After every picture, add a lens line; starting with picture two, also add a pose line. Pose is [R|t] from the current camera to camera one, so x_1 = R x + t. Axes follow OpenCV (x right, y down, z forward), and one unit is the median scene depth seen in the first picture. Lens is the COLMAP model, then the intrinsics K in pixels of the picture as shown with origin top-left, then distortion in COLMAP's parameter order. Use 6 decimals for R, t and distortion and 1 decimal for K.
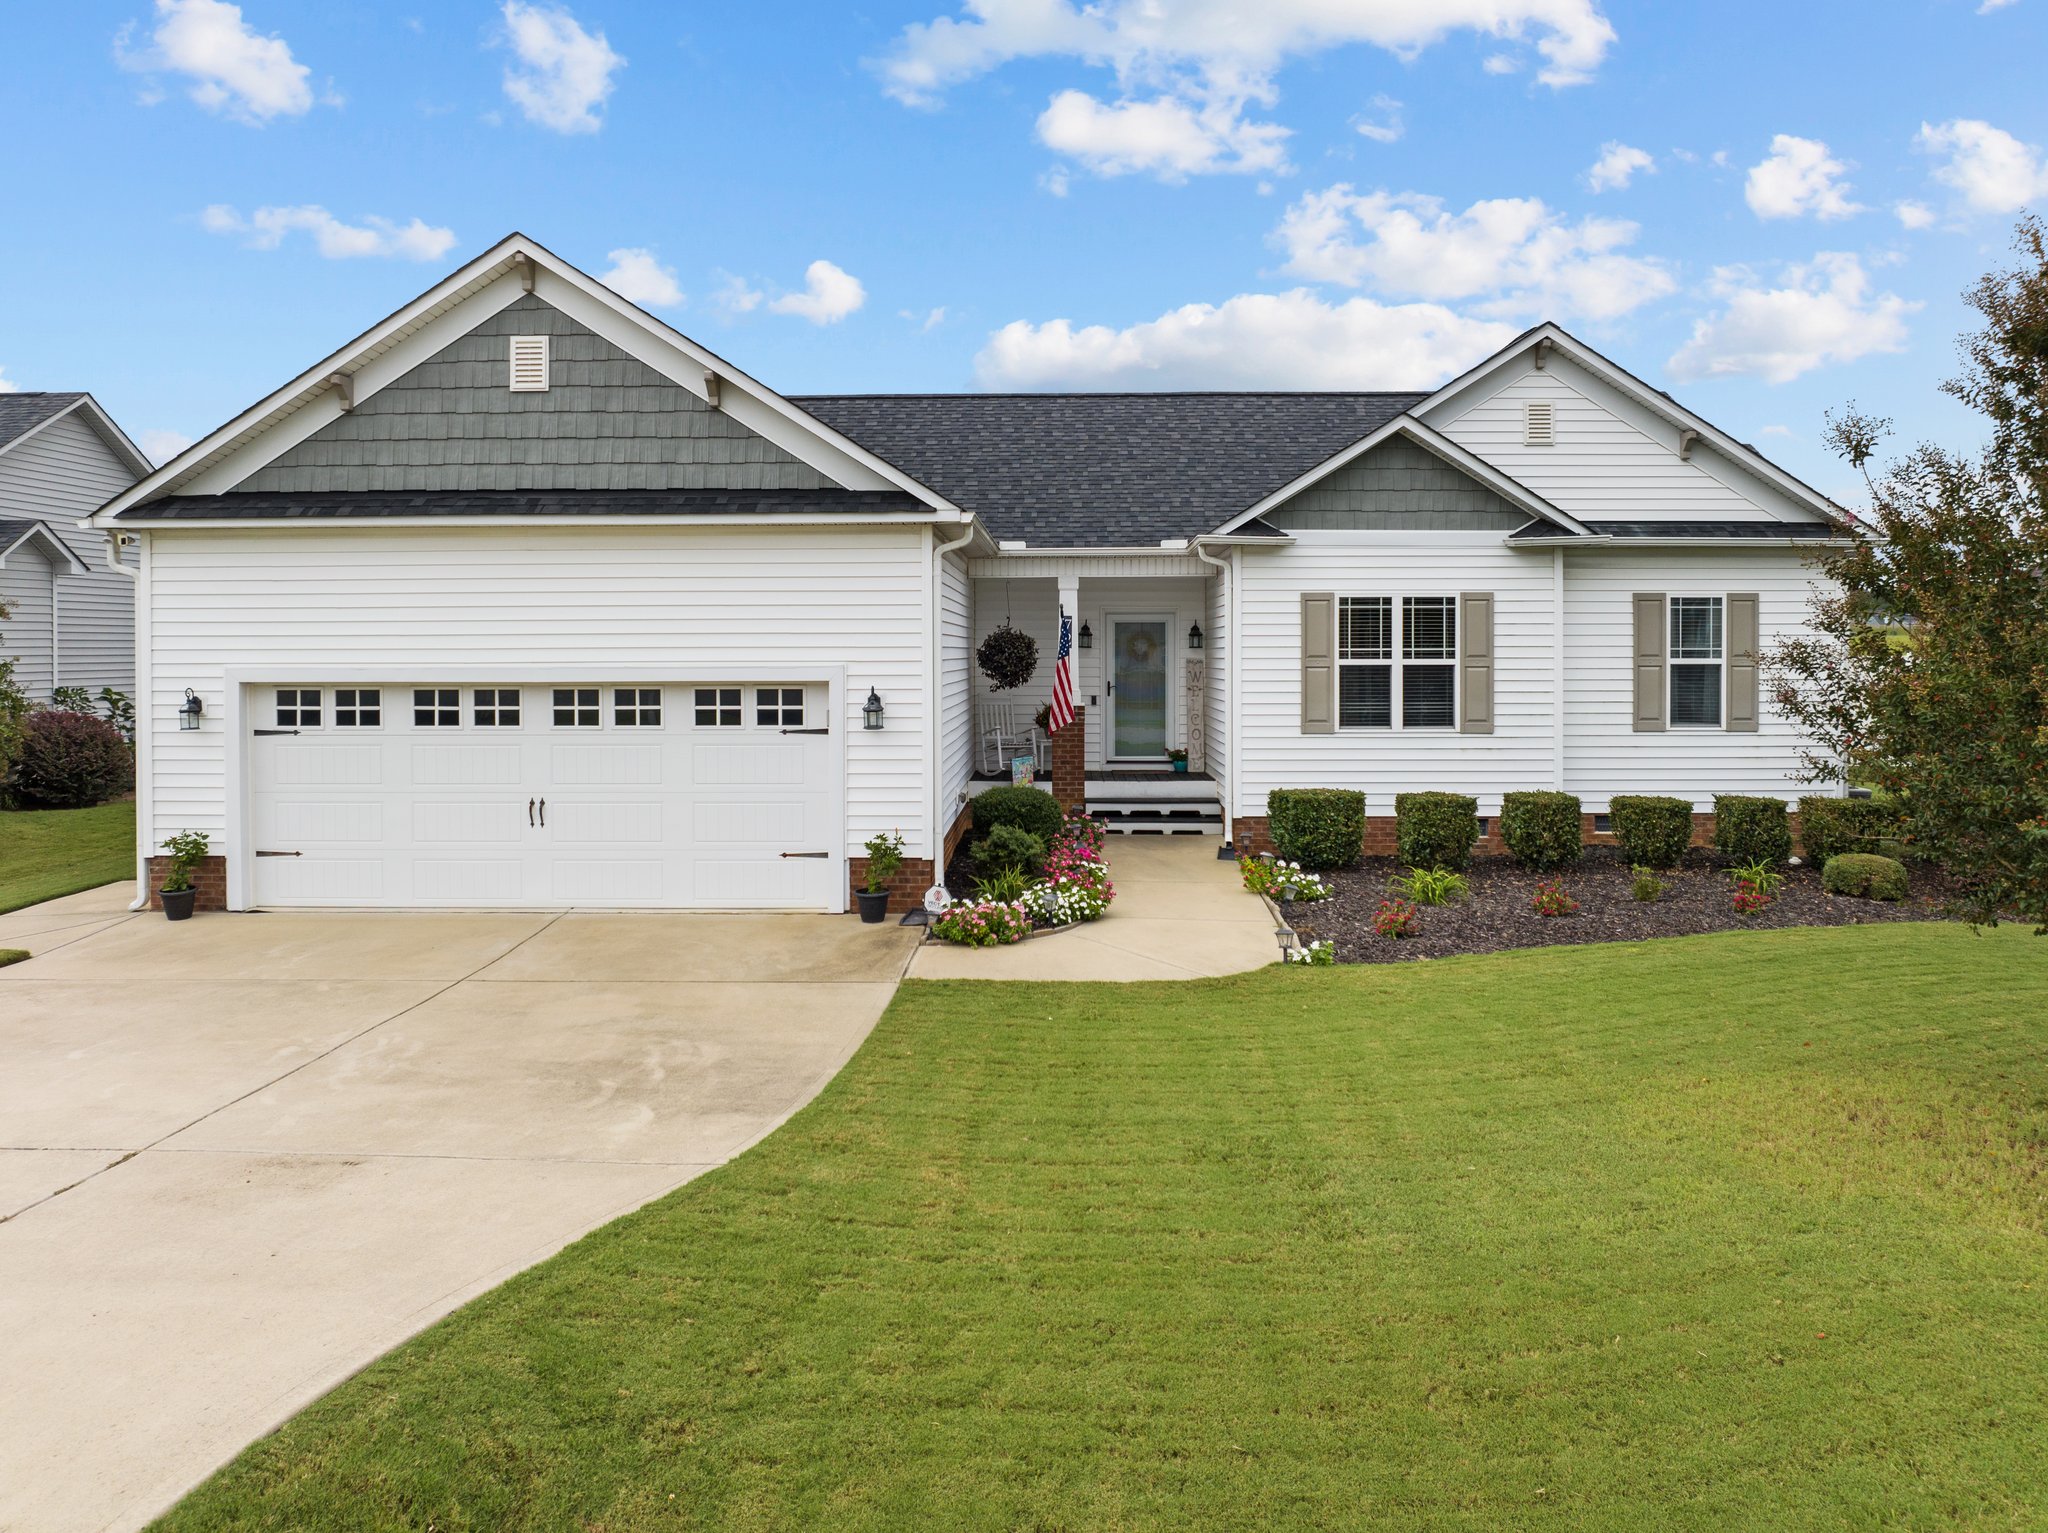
lens RADIAL K [[1431.8, 0, 1028.0], [0, 1431.8, 658.6], [0, 0, 1]] dist [-0.023825, -0.000624]
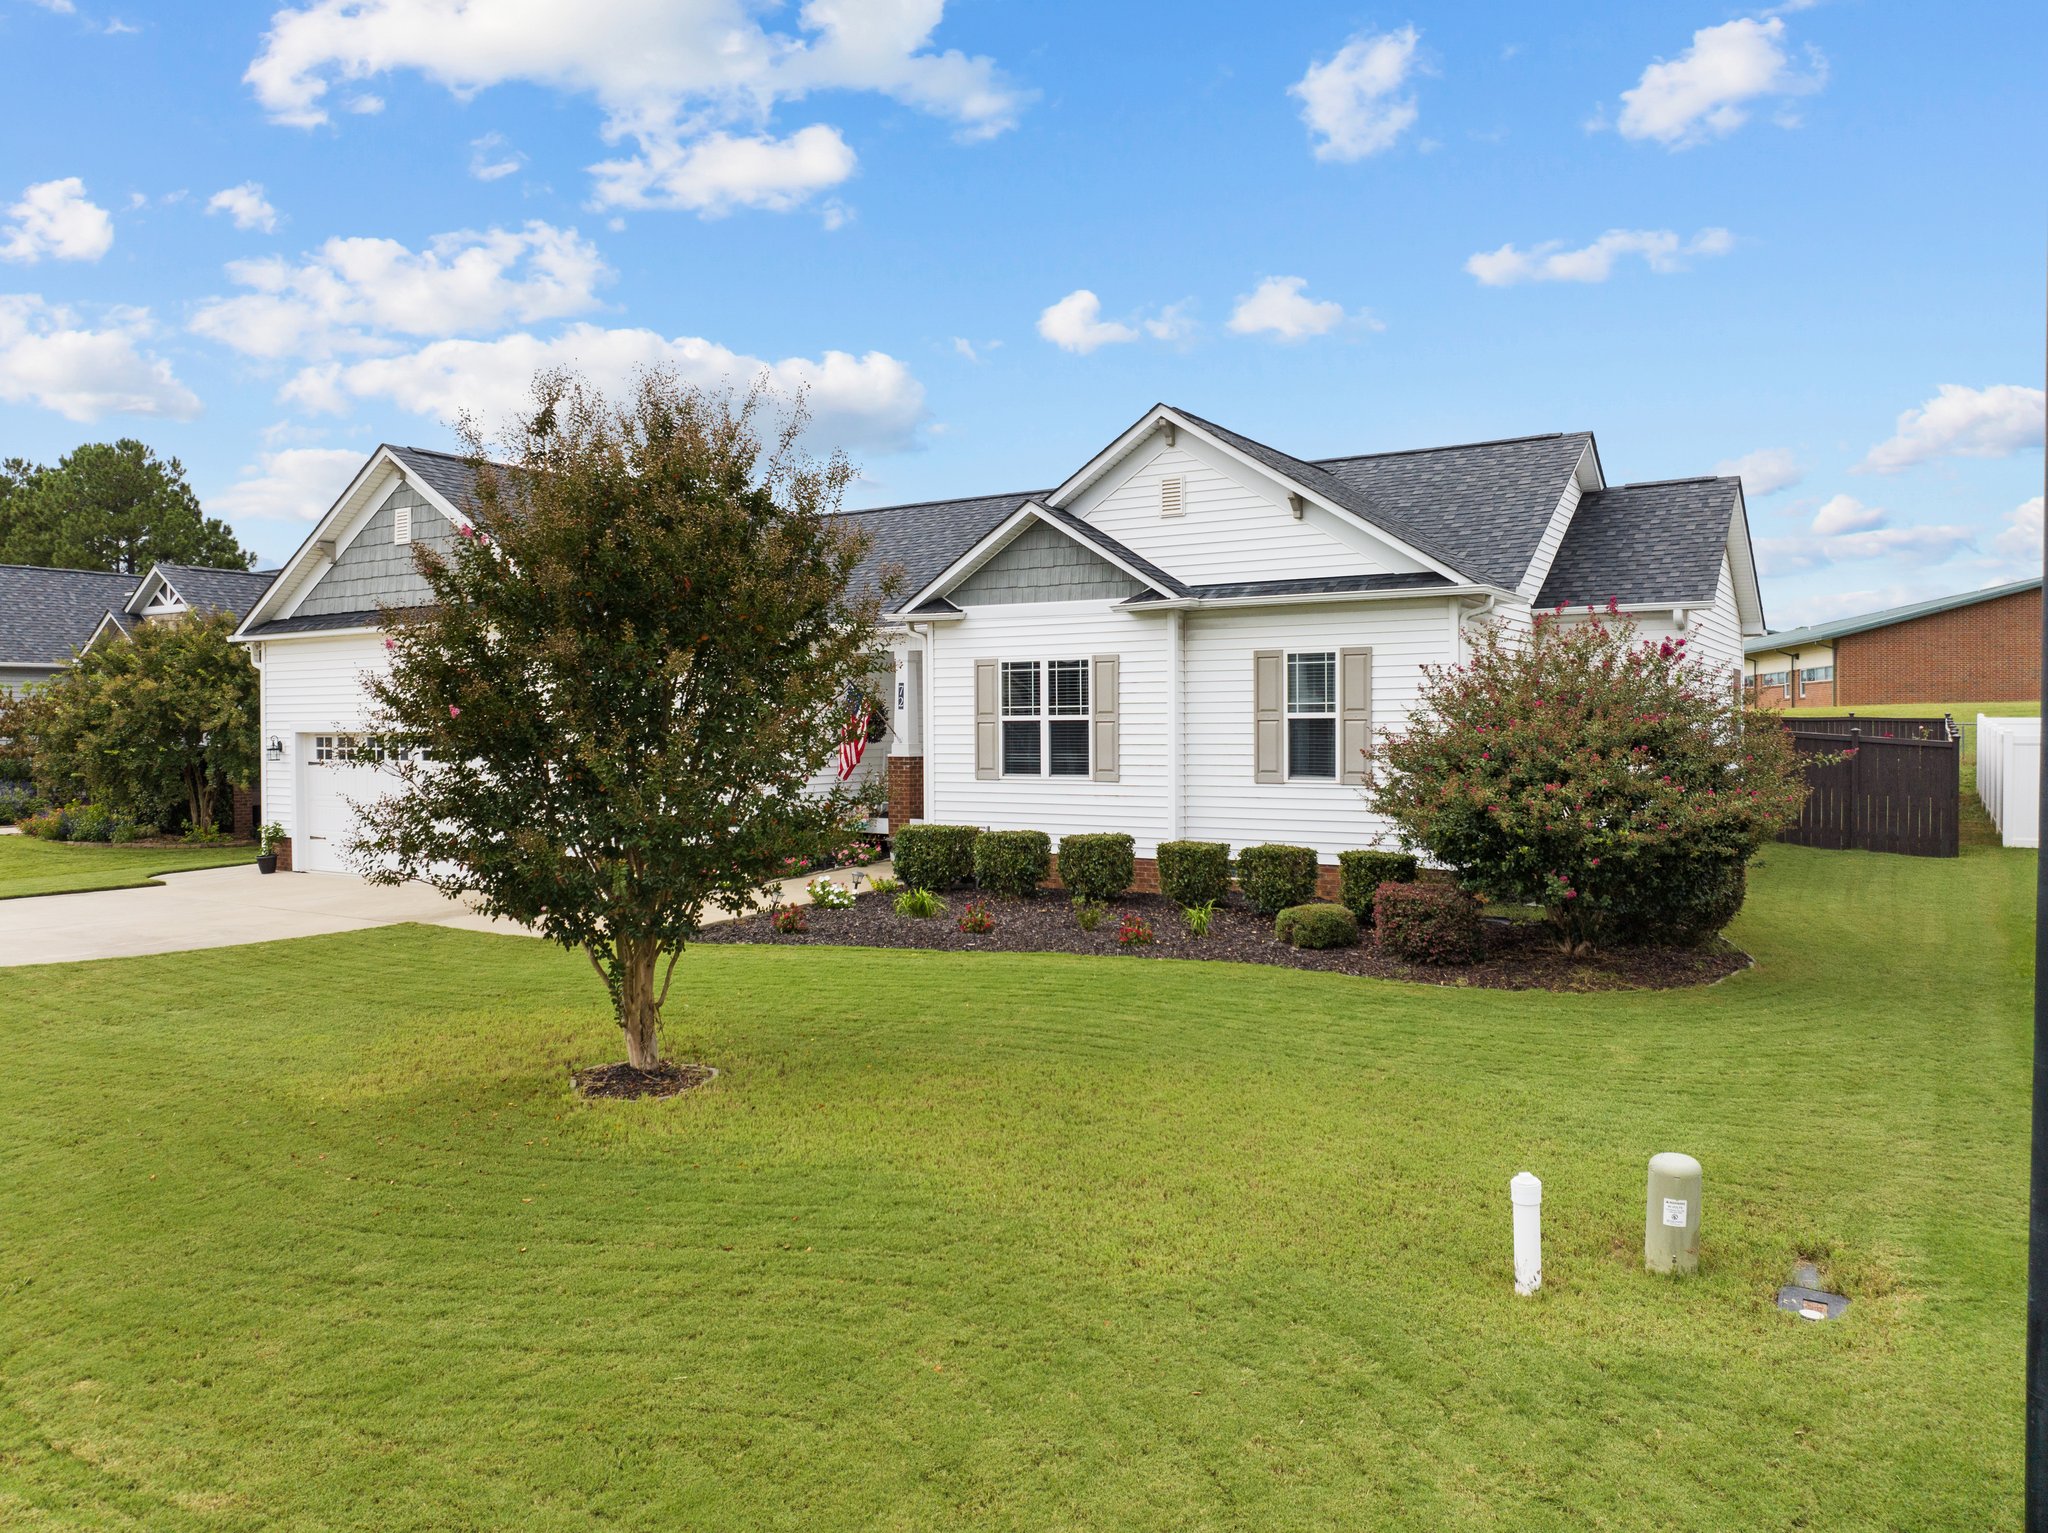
lens RADIAL K [[1436.7, 0, 1024.0], [0, 1436.7, 766.5], [0, 0, 1]] dist [-0.023904, -0.001396]
pose [[0.859403, 0.011483, -0.511169, 0.832049], [-0.000492, 0.999766, 0.021631, 0.016330], [0.511298, -0.018339, 0.859208, 0.005678]]
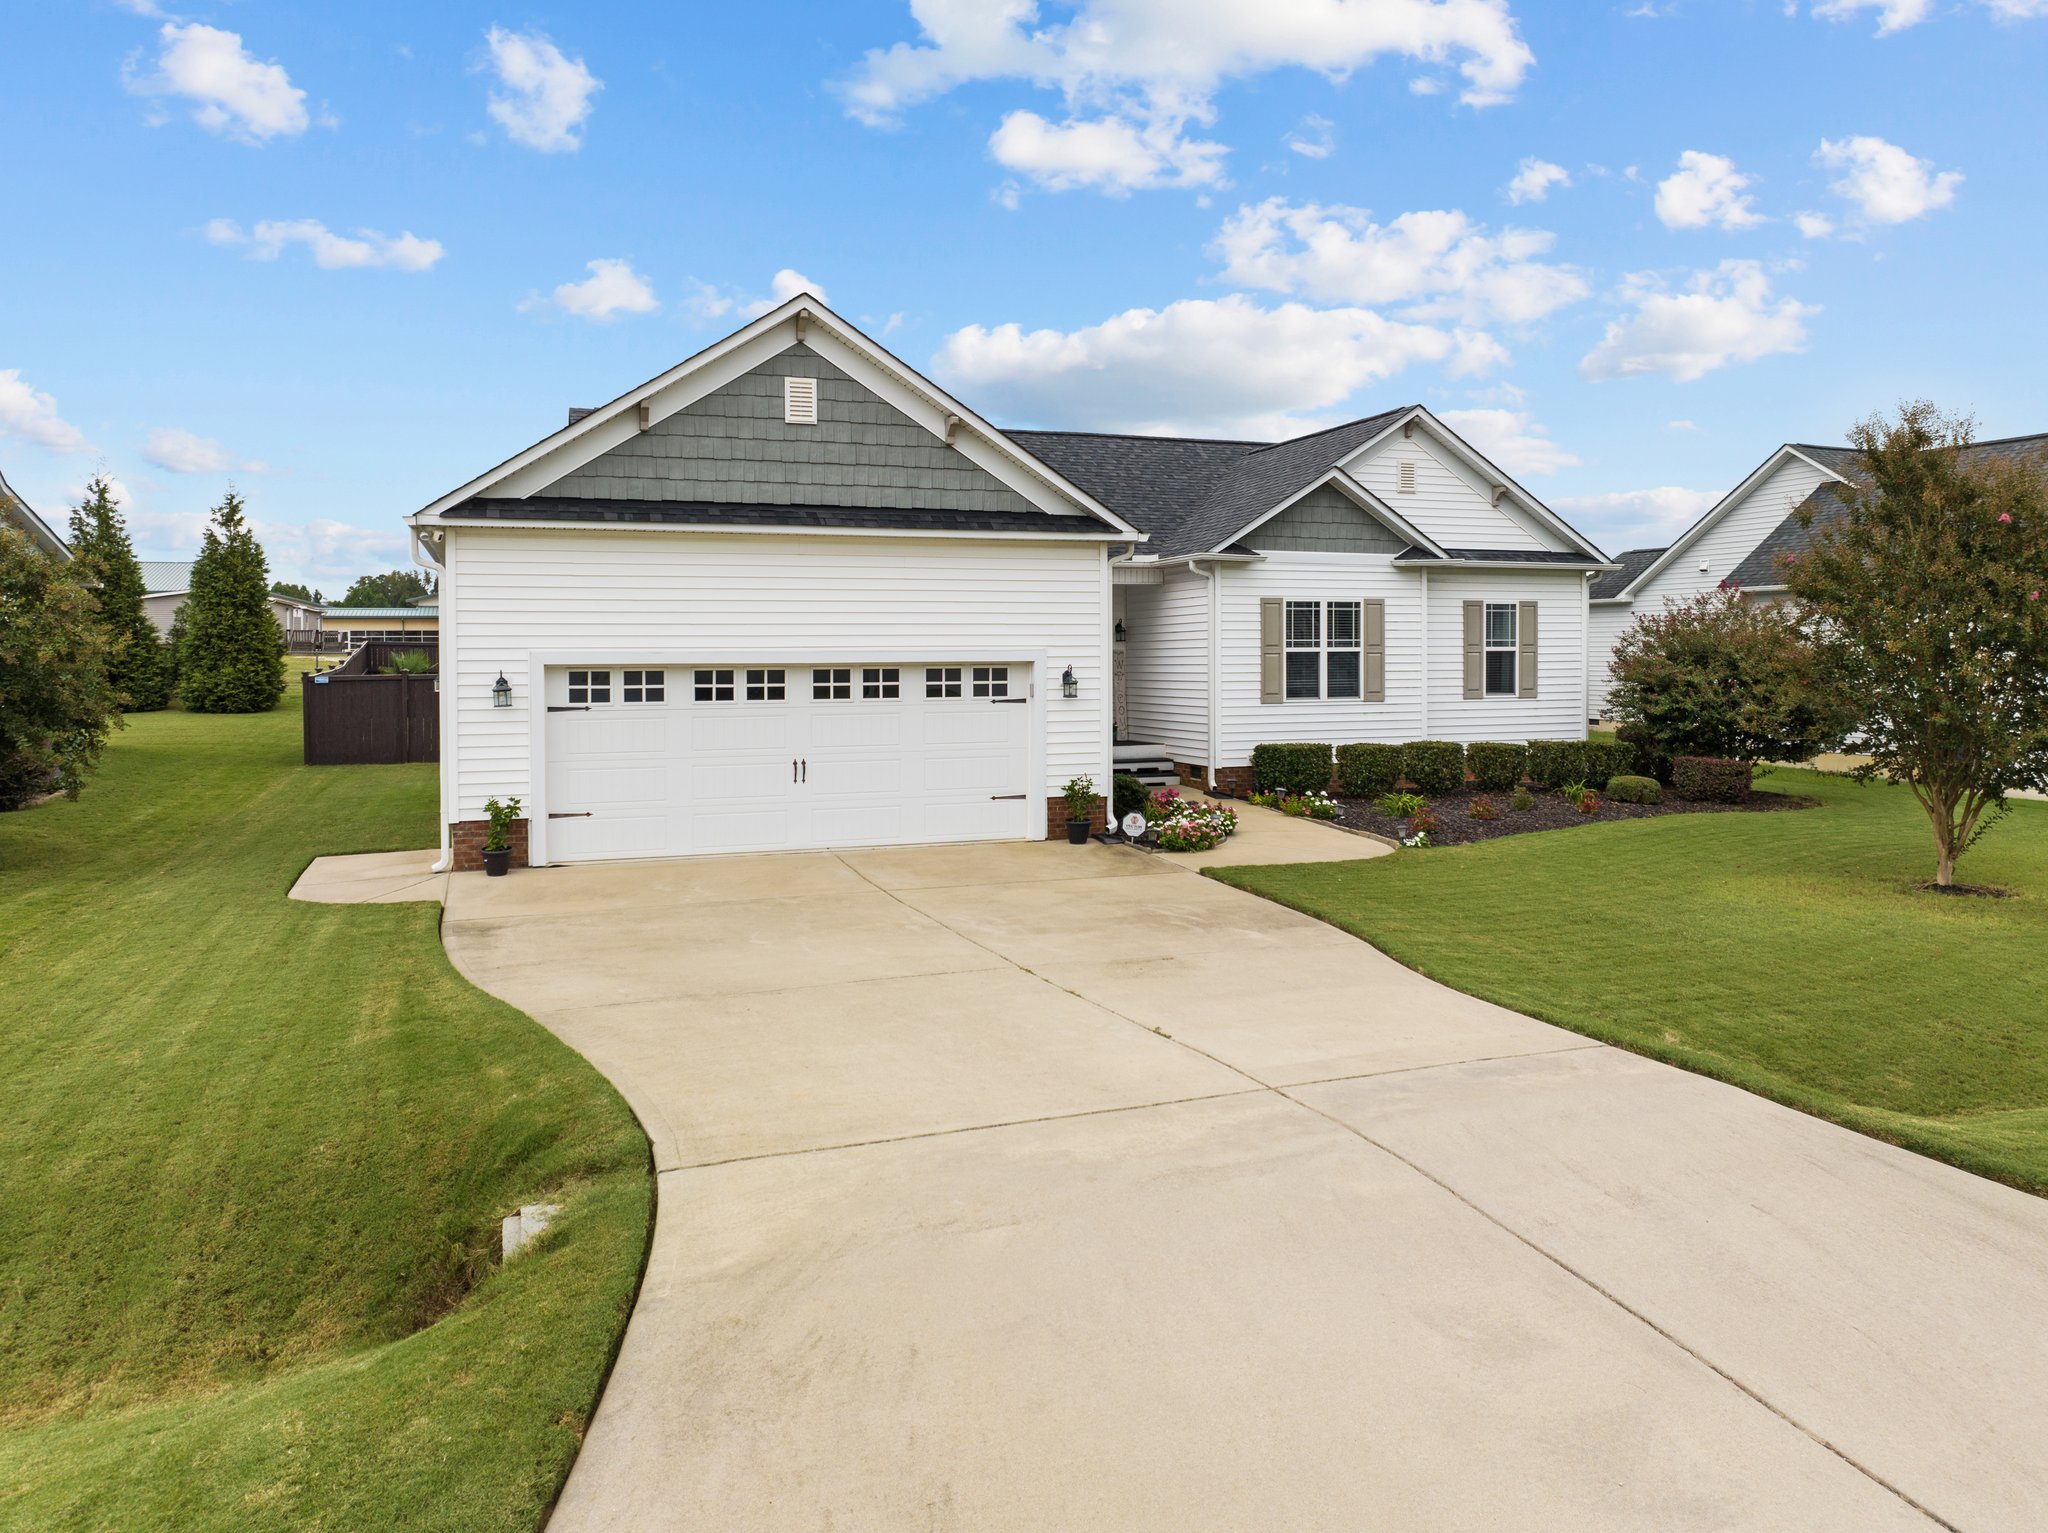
lens RADIAL K [[1440.4, 0, 1019.5], [0, 1440.4, 667.1], [0, 0, 1]] dist [-0.006823, -0.001021]
pose [[0.934451, -0.005406, 0.356051, -0.497035], [0.005104, 0.999985, 0.001788, 0.015070], [-0.356055, 0.000146, 0.934465, -0.171589]]
